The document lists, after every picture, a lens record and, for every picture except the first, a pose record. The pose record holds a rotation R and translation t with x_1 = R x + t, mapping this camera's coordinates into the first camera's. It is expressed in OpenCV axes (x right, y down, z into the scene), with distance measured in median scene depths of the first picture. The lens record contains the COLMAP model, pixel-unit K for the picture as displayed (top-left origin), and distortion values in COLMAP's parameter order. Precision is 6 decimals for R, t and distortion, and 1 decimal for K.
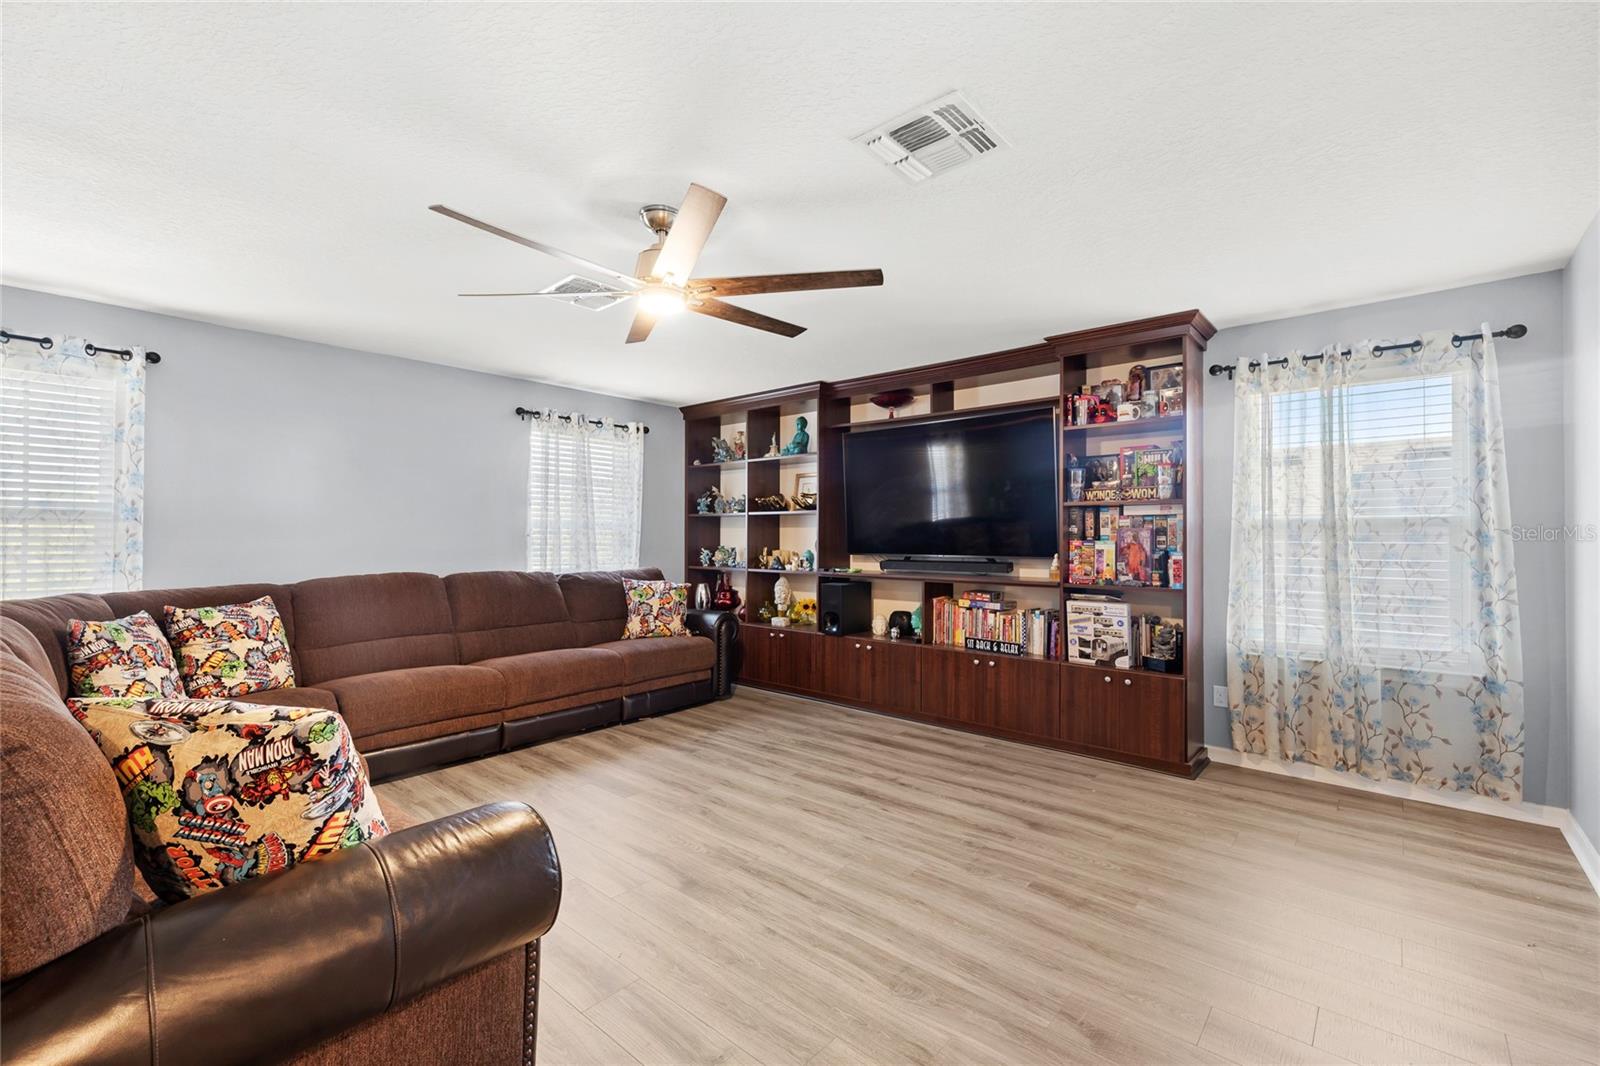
lens RADIAL K [[675.5, 0, 800.0], [0, 675.5, 533.0], [0, 0, 1]] dist [0.000643, 0.000044]
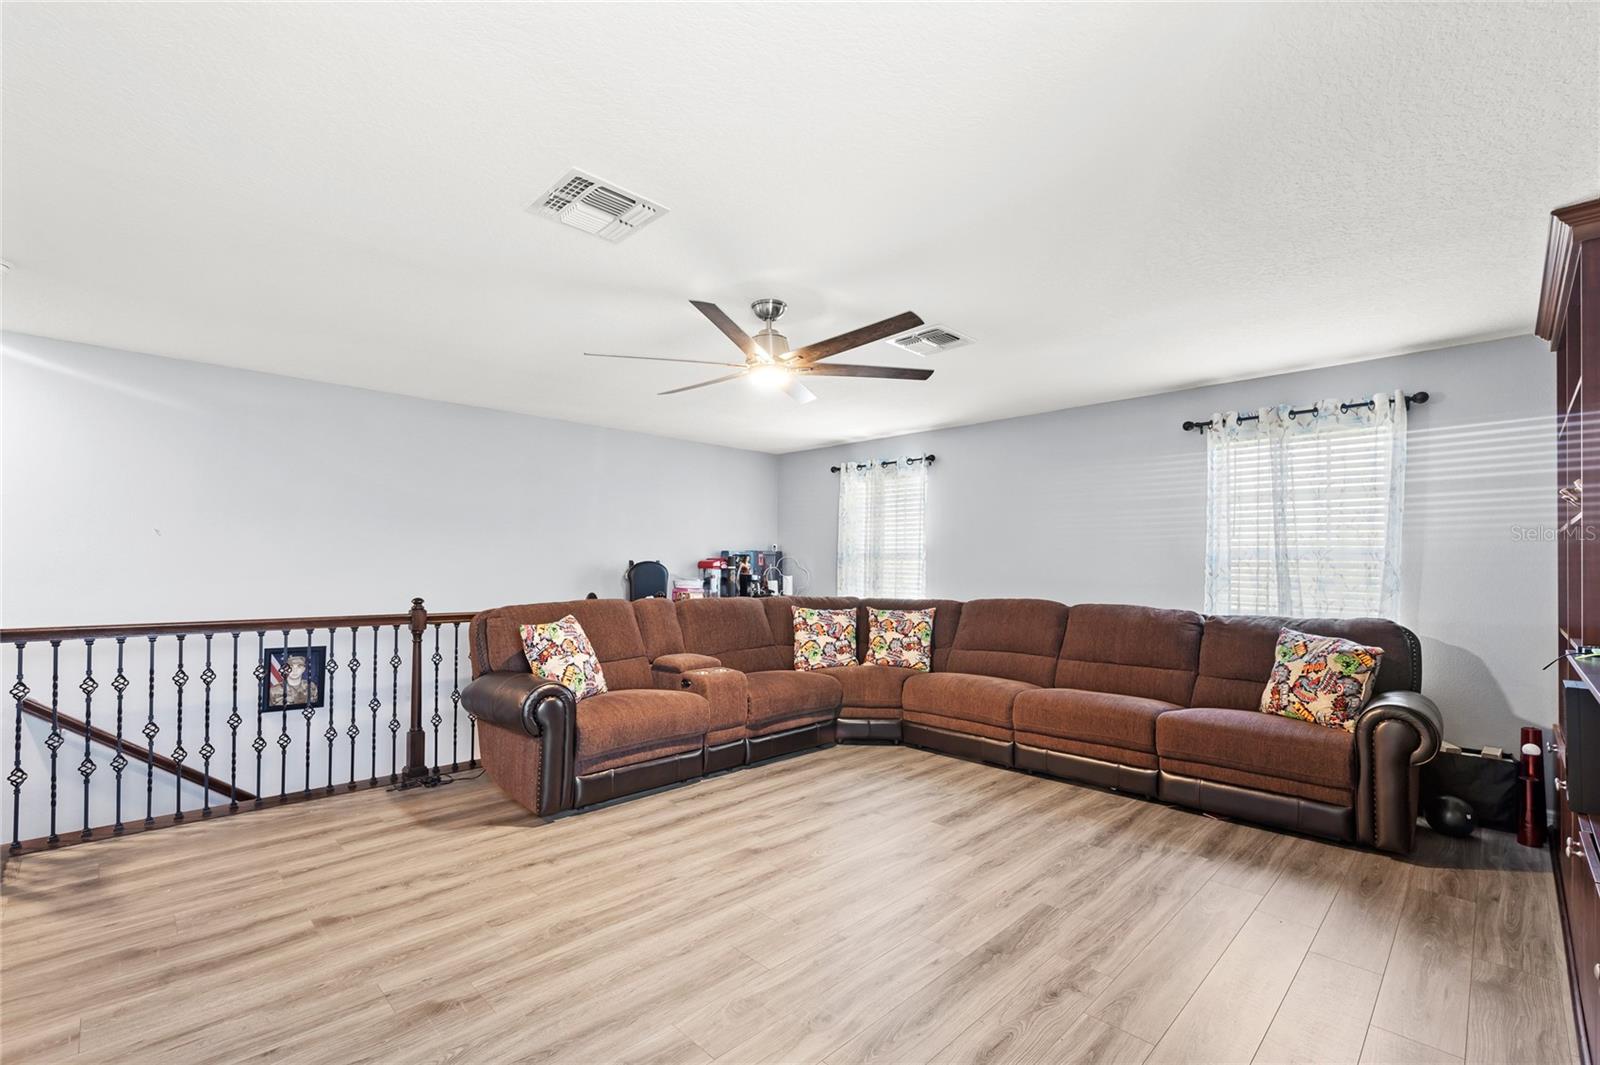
lens RADIAL K [[698.1, 0, 799.0], [0, 698.1, 563.4], [0, 0, 1]] dist [-0.000697, -0.000123]
pose [[-0.072984, -0.007966, -0.997301, 0.676033], [-0.001748, 0.999968, -0.007859, 0.007925], [0.997332, 0.001170, -0.072996, 0.730115]]
